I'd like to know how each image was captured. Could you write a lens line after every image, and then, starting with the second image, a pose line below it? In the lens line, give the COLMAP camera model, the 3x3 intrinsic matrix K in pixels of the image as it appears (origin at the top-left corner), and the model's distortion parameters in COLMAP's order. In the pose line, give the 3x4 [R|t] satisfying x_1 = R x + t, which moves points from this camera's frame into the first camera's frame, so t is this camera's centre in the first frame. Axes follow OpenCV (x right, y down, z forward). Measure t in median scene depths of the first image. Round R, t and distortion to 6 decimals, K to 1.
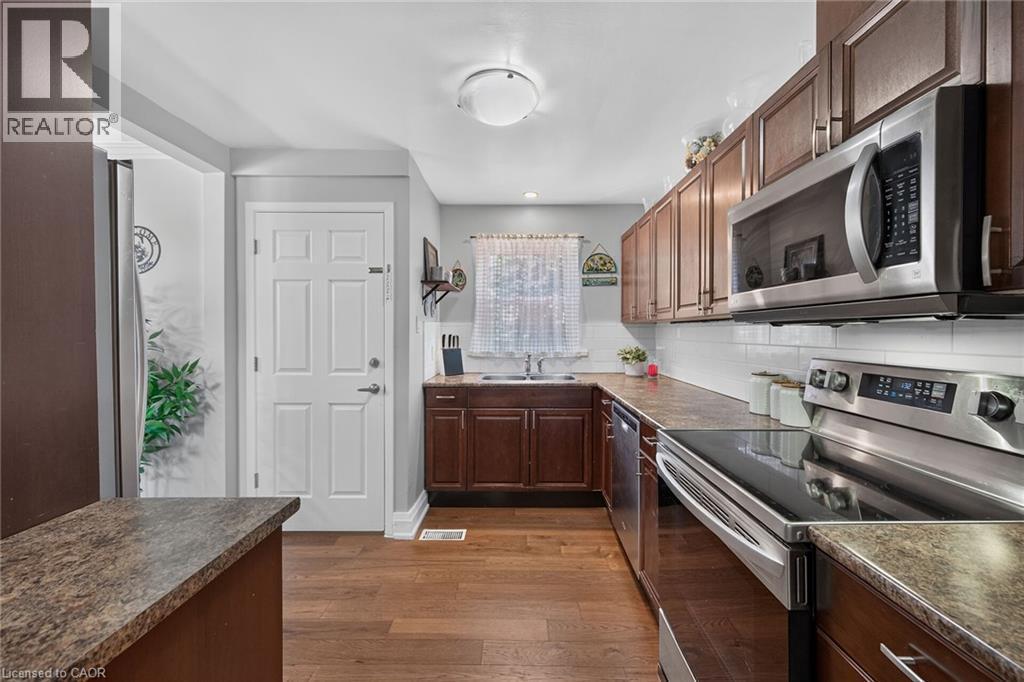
lens RADIAL K [[408.5, 0, 516.0], [0, 408.5, 332.0], [0, 0, 1]] dist [0.000829, 0.000149]
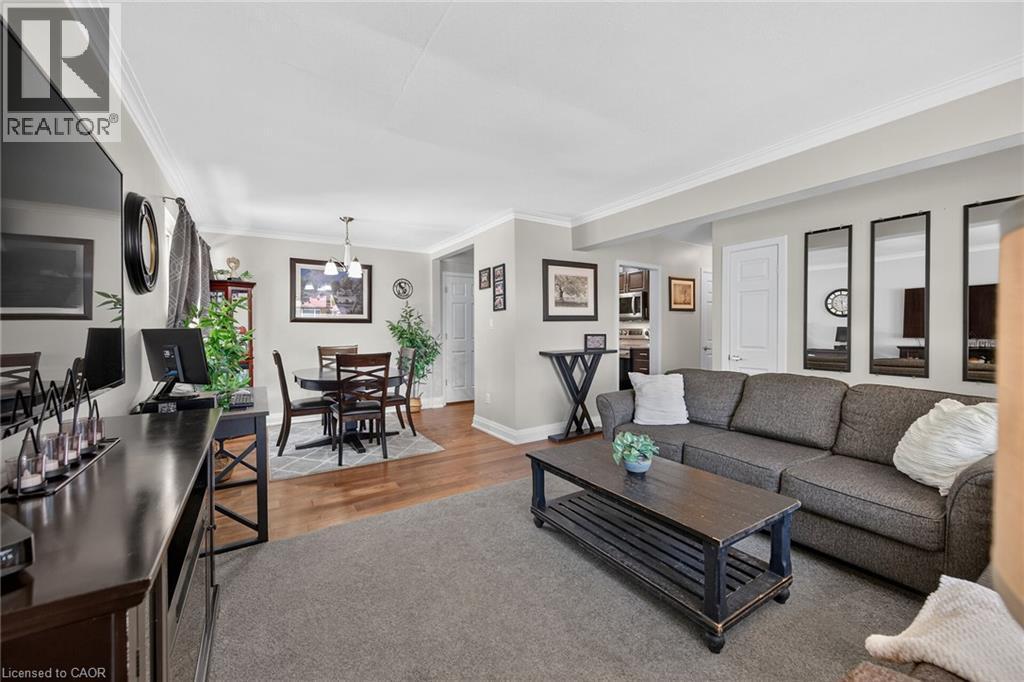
lens RADIAL K [[408.5, 0, 516.0], [0, 408.5, 332.0], [0, 0, 1]] dist [0.000829, 0.000149]
pose [[0.842831, -0.006851, 0.538135, -4.297843], [0.006503, 0.999976, 0.002545, 0.123869], [-0.538140, 0.001355, 0.842855, -3.542116]]
